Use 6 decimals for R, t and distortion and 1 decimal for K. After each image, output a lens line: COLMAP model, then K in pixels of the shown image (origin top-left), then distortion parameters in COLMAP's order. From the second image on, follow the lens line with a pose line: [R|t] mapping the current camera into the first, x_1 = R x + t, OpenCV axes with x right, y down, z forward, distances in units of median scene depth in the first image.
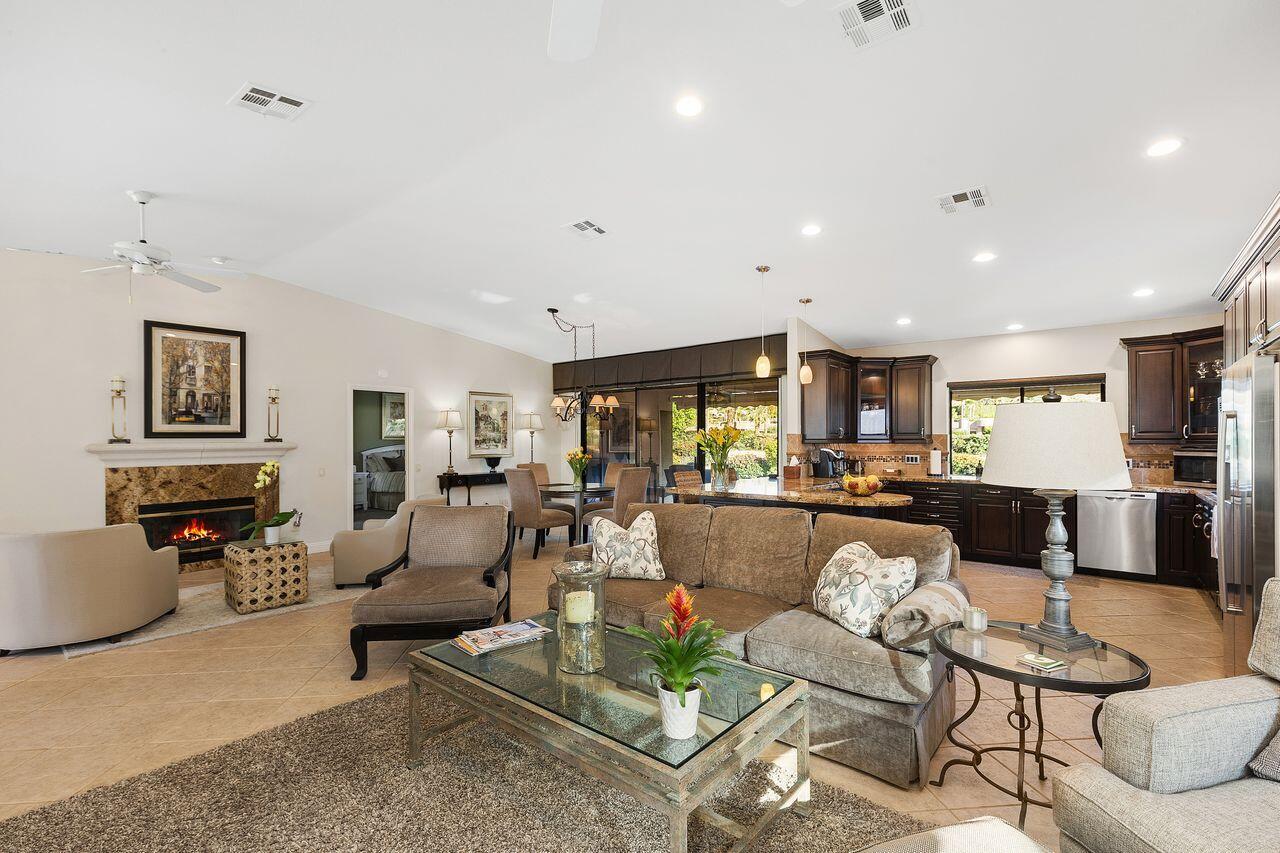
lens RADIAL K [[587.6, 0, 637.6], [0, 587.6, 438.4], [0, 0, 1]] dist [0.008359, 0.000047]
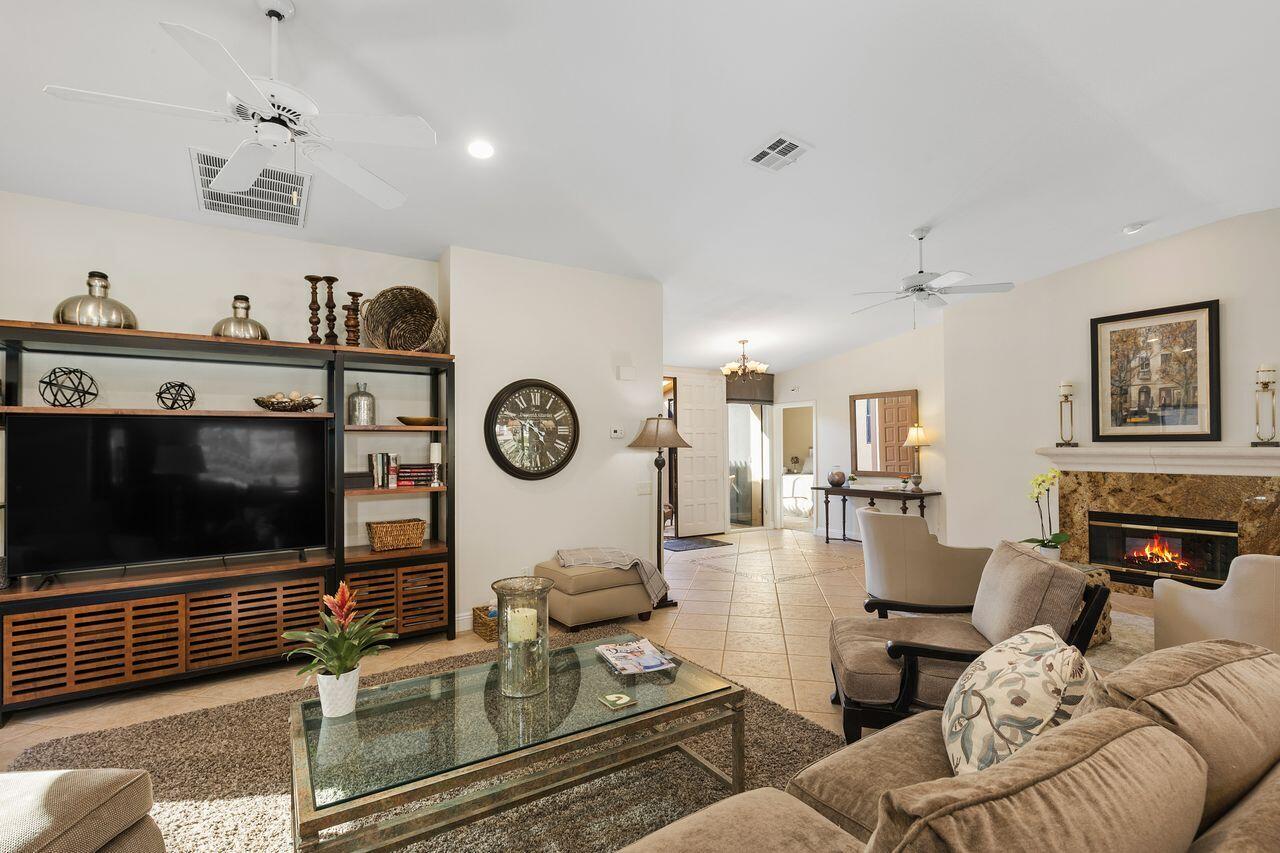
lens RADIAL K [[587.6, 0, 637.6], [0, 587.6, 438.4], [0, 0, 1]] dist [0.008359, 0.000047]
pose [[-0.292501, -0.005115, -0.956252, 0.290403], [0.005190, 0.999962, -0.006937, -0.002857], [0.956251, -0.006992, -0.292464, 0.555185]]
